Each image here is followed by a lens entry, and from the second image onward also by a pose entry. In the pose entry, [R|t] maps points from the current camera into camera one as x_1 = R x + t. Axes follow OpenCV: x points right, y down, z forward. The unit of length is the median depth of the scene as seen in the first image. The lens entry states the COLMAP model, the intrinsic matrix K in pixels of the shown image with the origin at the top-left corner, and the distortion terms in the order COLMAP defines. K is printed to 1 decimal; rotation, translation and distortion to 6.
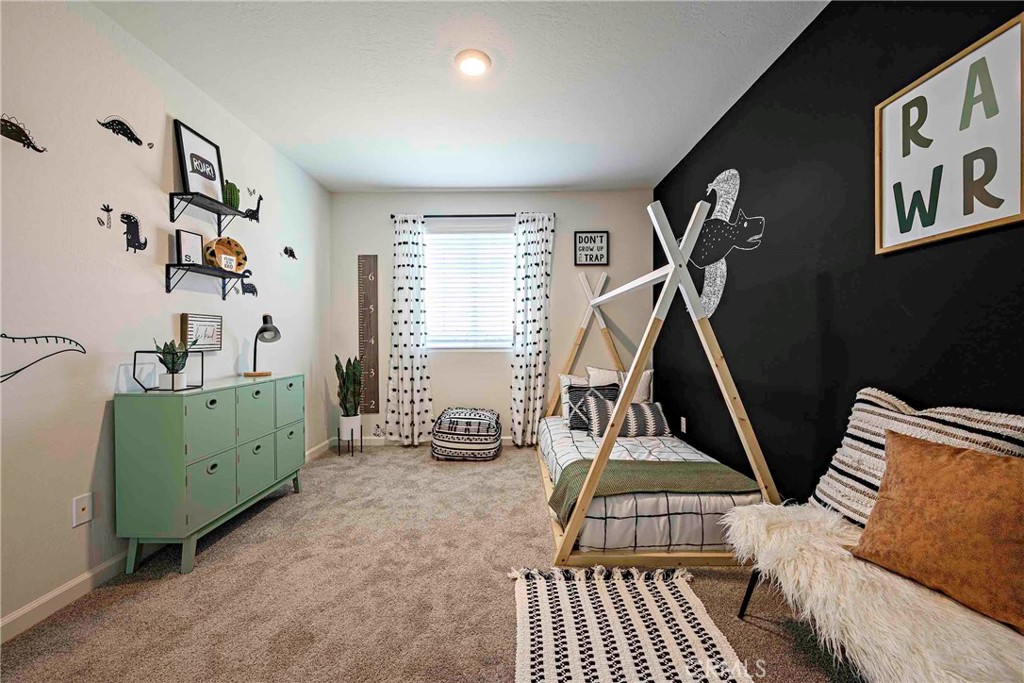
lens RADIAL K [[404.1, 0, 511.9], [0, 404.1, 342.6], [0, 0, 1]] dist [-0.001536, 0.000143]
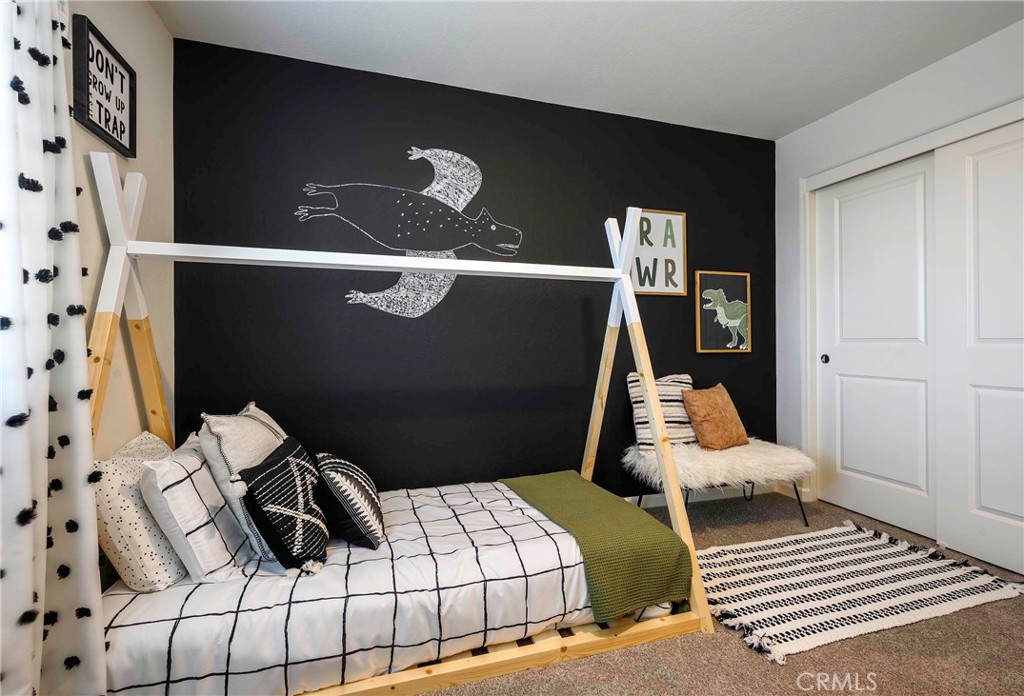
lens RADIAL K [[462.7, 0, 508.9], [0, 462.7, 341.3], [0, 0, 1]] dist [-0.003648, -0.000134]
pose [[-0.311532, 0.007672, 0.950205, -0.528698], [0.012155, 0.999918, -0.004088, -0.011890], [-0.950158, 0.010276, -0.311600, 1.399691]]
